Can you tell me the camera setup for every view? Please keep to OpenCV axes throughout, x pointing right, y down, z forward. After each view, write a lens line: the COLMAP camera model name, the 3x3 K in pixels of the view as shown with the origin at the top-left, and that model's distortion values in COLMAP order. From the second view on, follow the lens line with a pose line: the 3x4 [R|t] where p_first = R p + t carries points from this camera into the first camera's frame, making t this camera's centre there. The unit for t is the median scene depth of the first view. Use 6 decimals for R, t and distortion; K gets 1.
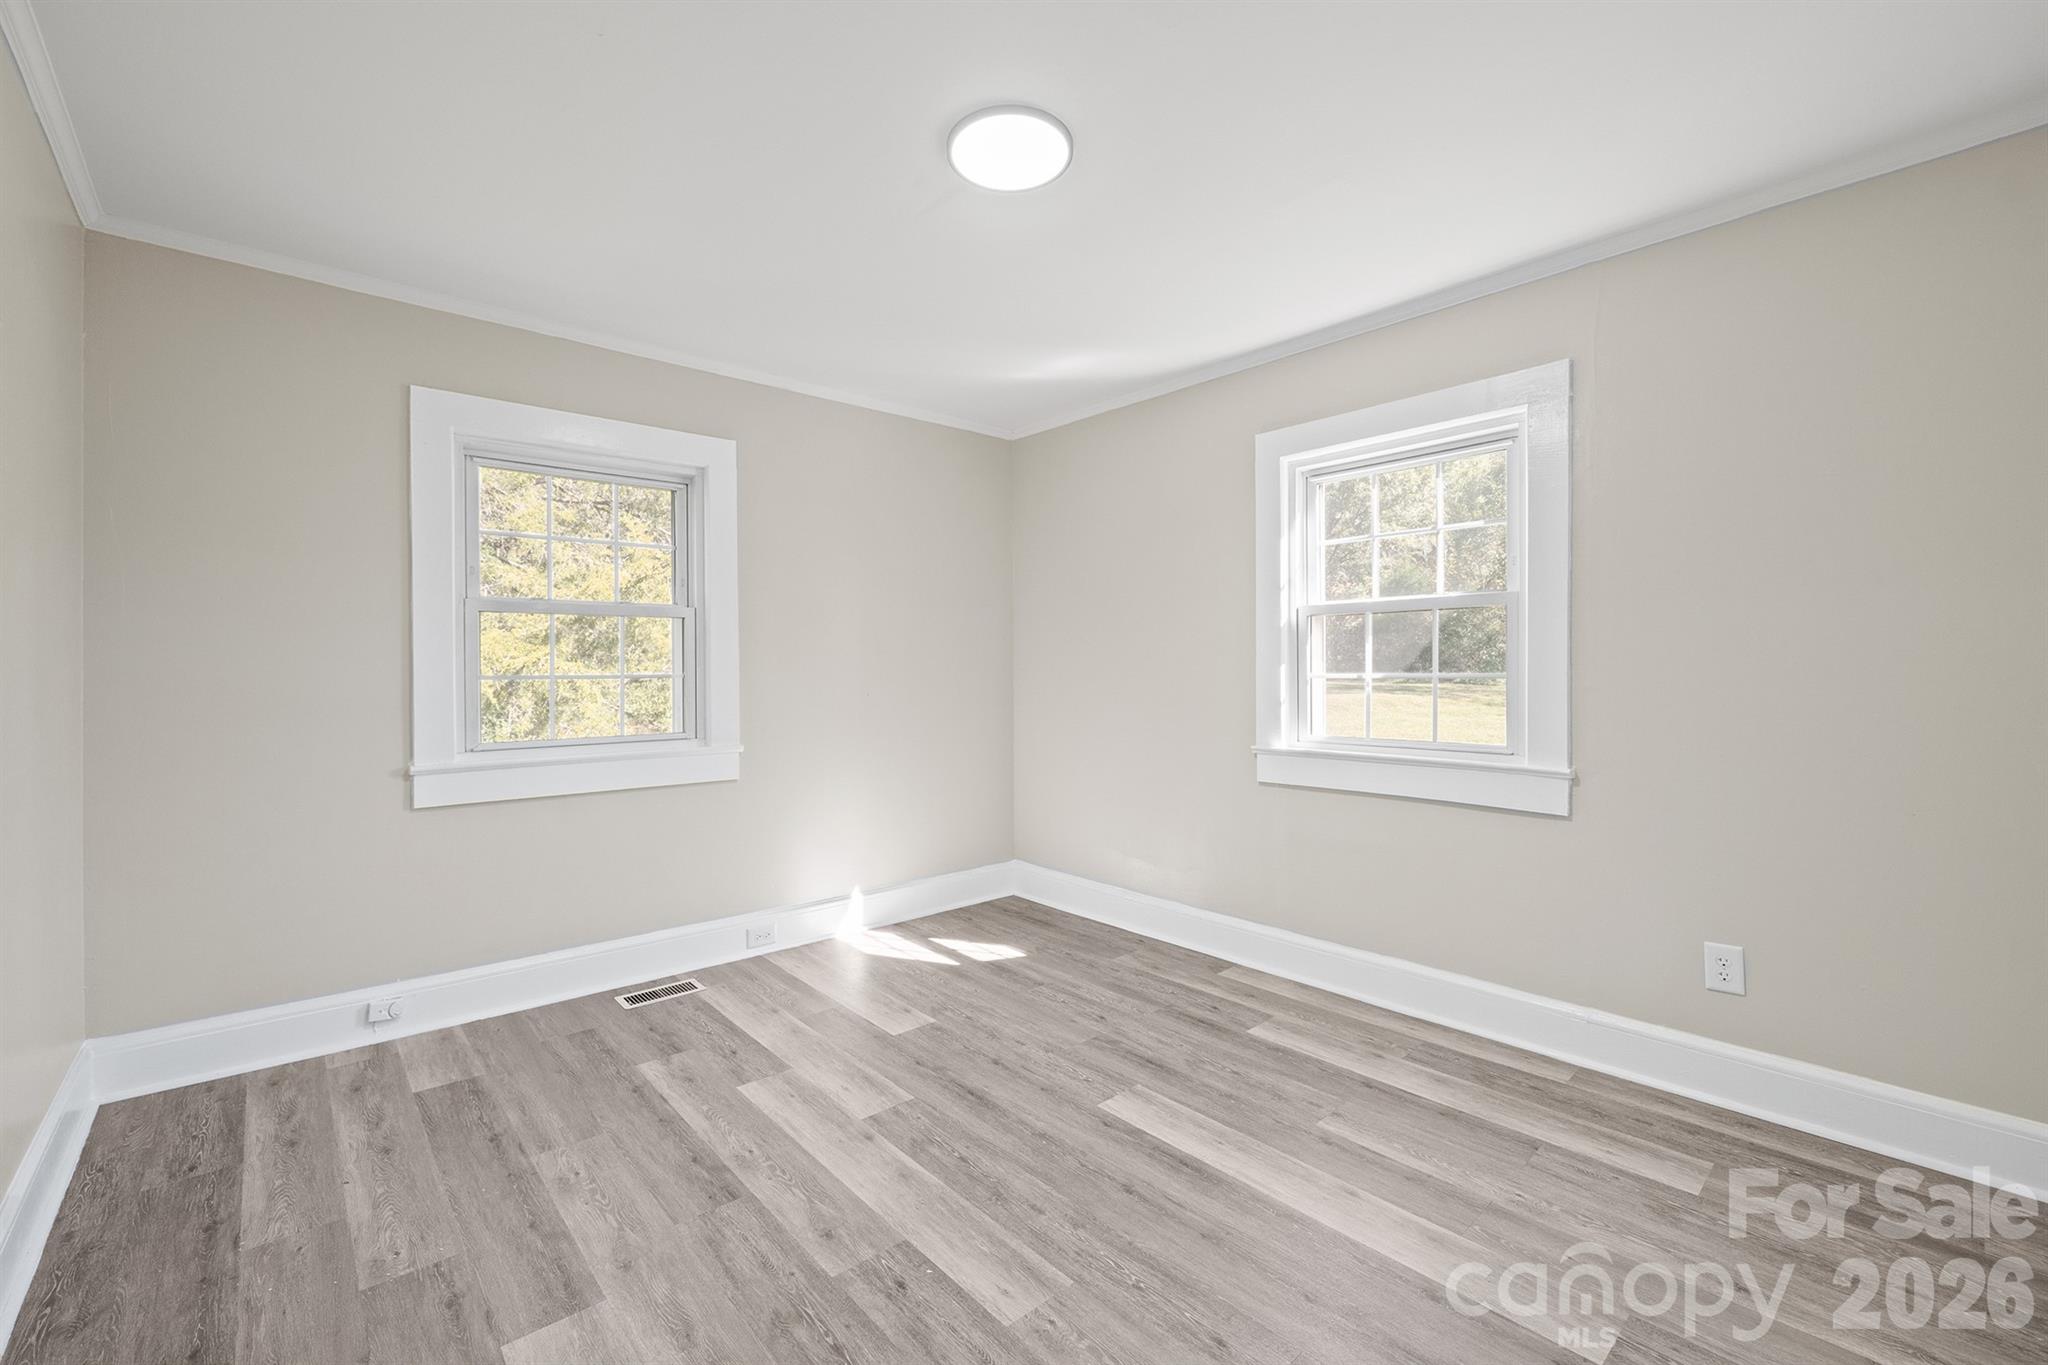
lens RADIAL K [[856.5, 0, 1027.5], [0, 856.5, 666.2], [0, 0, 1]] dist [-0.007187, -0.000116]
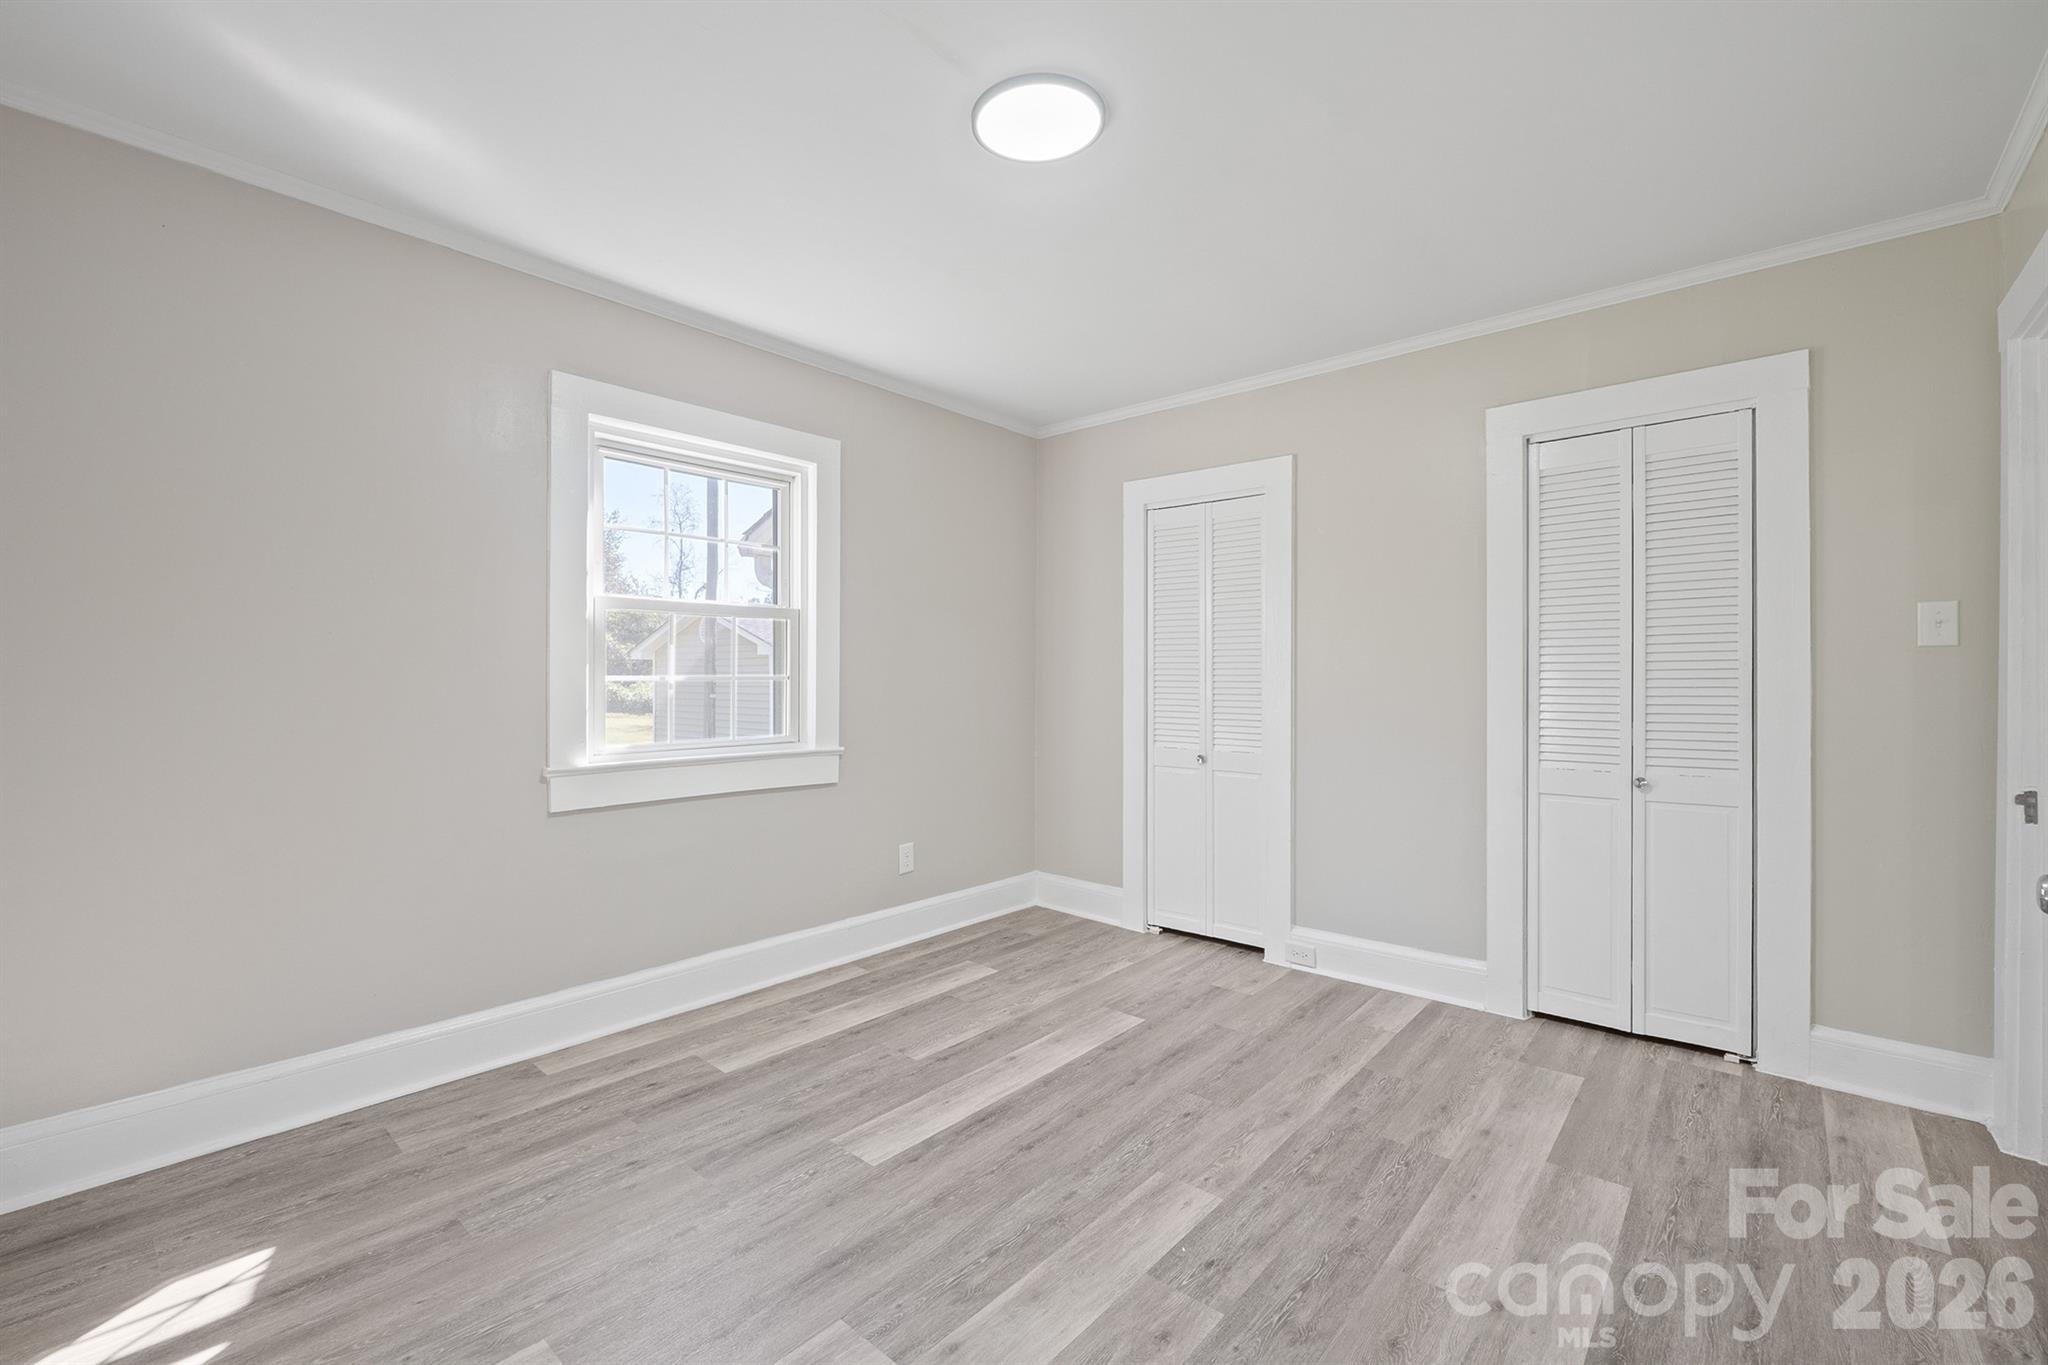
lens RADIAL K [[864.3, 0, 1024.0], [0, 864.3, 682.5], [0, 0, 1]] dist [-0.009142, -0.000049]
pose [[-0.124949, -0.006019, 0.992145, -0.862204], [-0.009231, 0.999945, 0.004904, 0.010616], [-0.992120, -0.008546, -0.124998, 1.016416]]
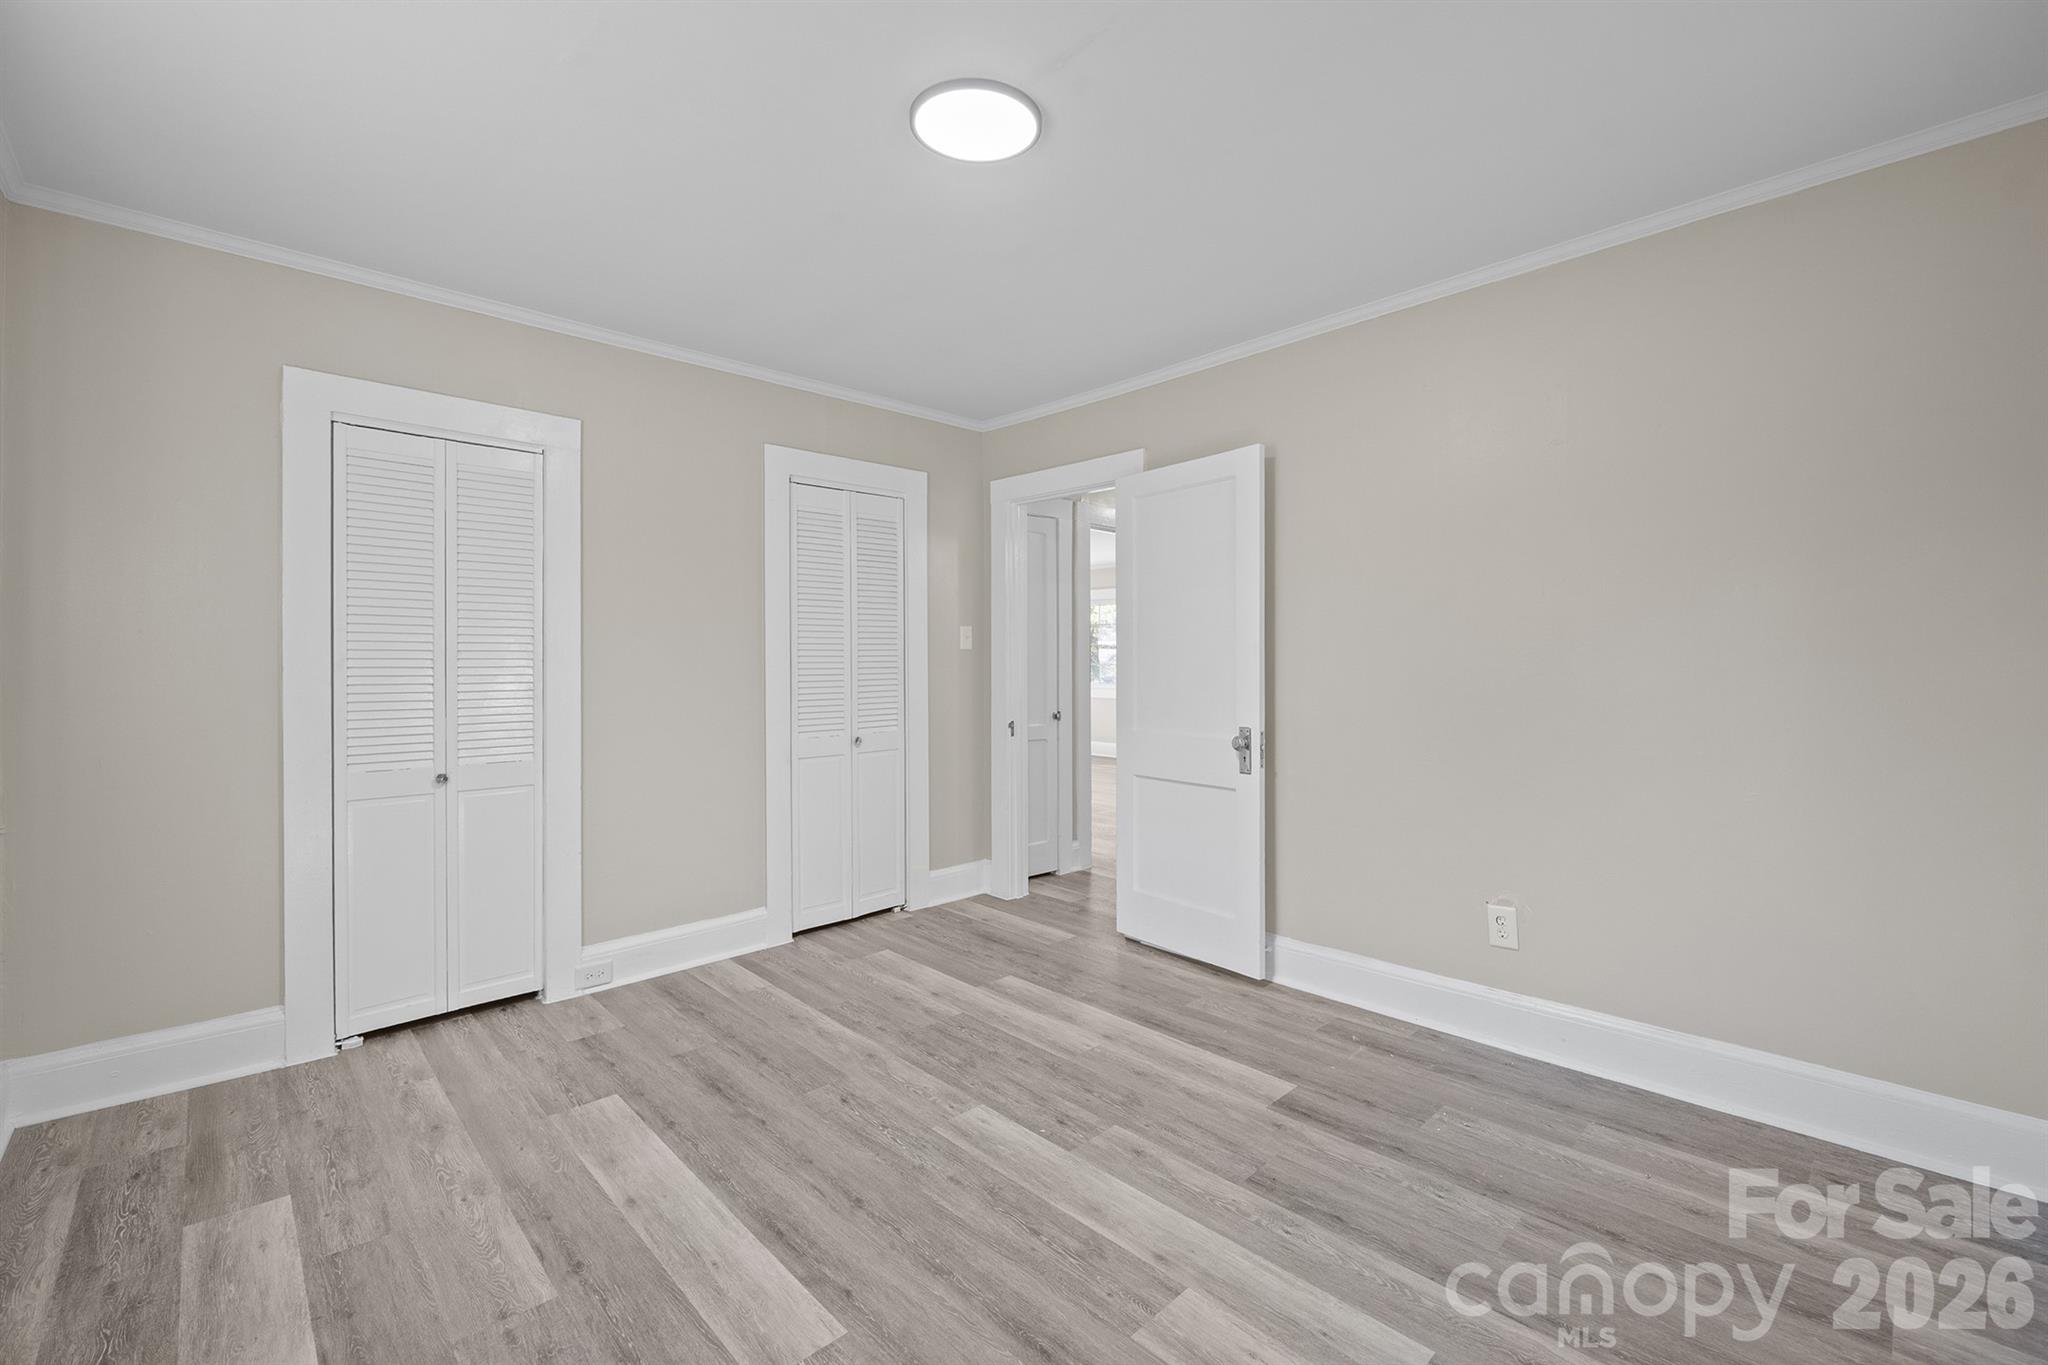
lens RADIAL K [[856.5, 0, 1027.5], [0, 856.5, 666.2], [0, 0, 1]] dist [-0.007187, -0.000116]
pose [[-0.999303, 0.004614, -0.037043, -0.036076], [0.004819, 0.999974, -0.005441, 0.010210], [0.037017, -0.005616, -0.999299, 1.752991]]
